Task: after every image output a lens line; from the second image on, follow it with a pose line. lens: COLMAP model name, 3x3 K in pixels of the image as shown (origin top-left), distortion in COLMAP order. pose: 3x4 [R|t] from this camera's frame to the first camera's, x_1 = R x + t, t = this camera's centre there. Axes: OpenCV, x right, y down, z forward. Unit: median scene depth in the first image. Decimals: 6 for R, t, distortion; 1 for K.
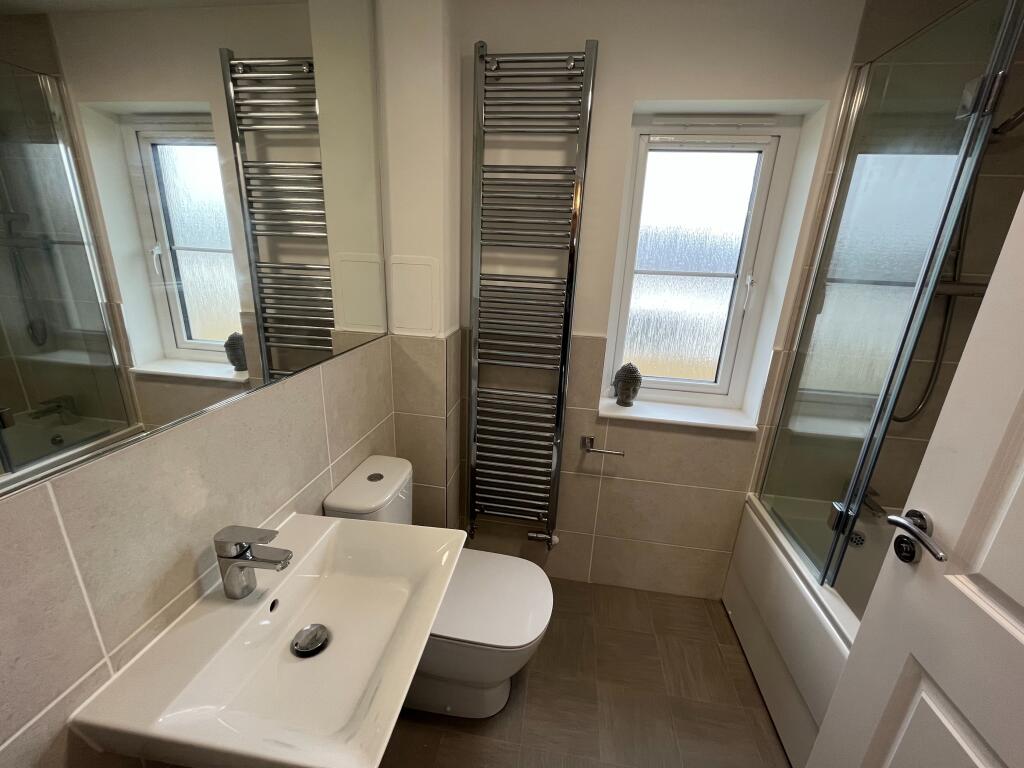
lens RADIAL K [[414.1, 0, 512.6], [0, 414.1, 382.2], [0, 0, 1]] dist [-0.002312, -0.000308]
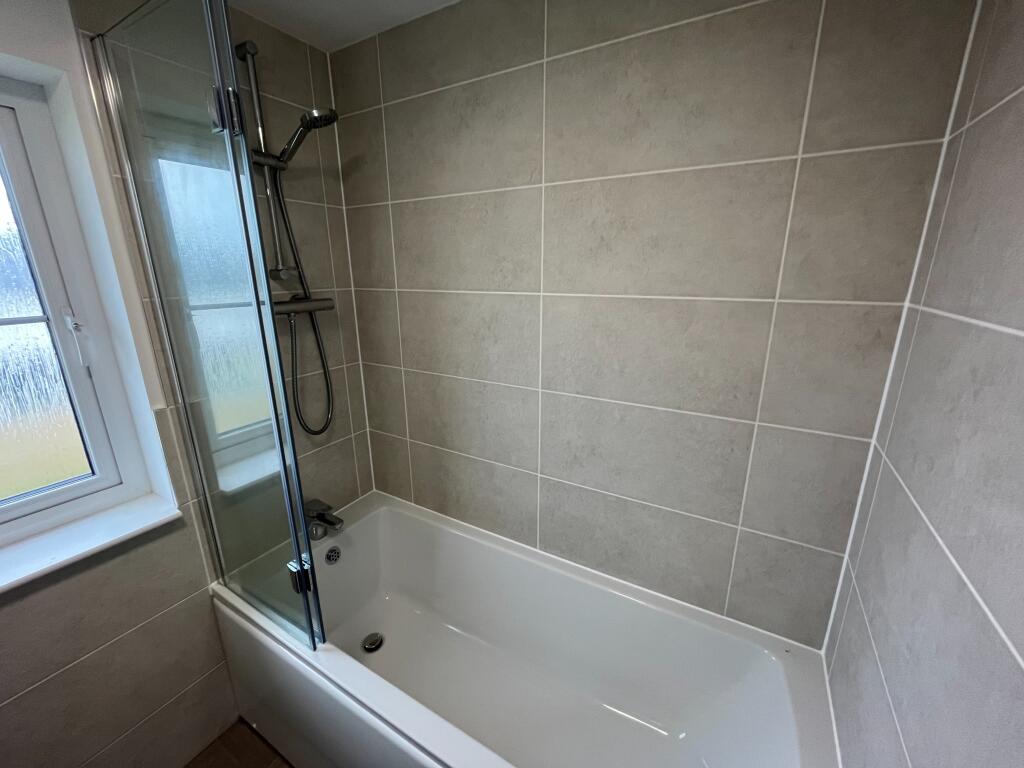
lens RADIAL K [[414.1, 0, 511.4], [0, 414.1, 381.6], [0, 0, 1]] dist [-0.002312, -0.000308]
pose [[0.372403, -0.289438, 0.881783, 0.248177], [0.298576, 0.936977, 0.181458, -0.074466], [-0.878731, 0.195704, 0.435352, 0.109081]]
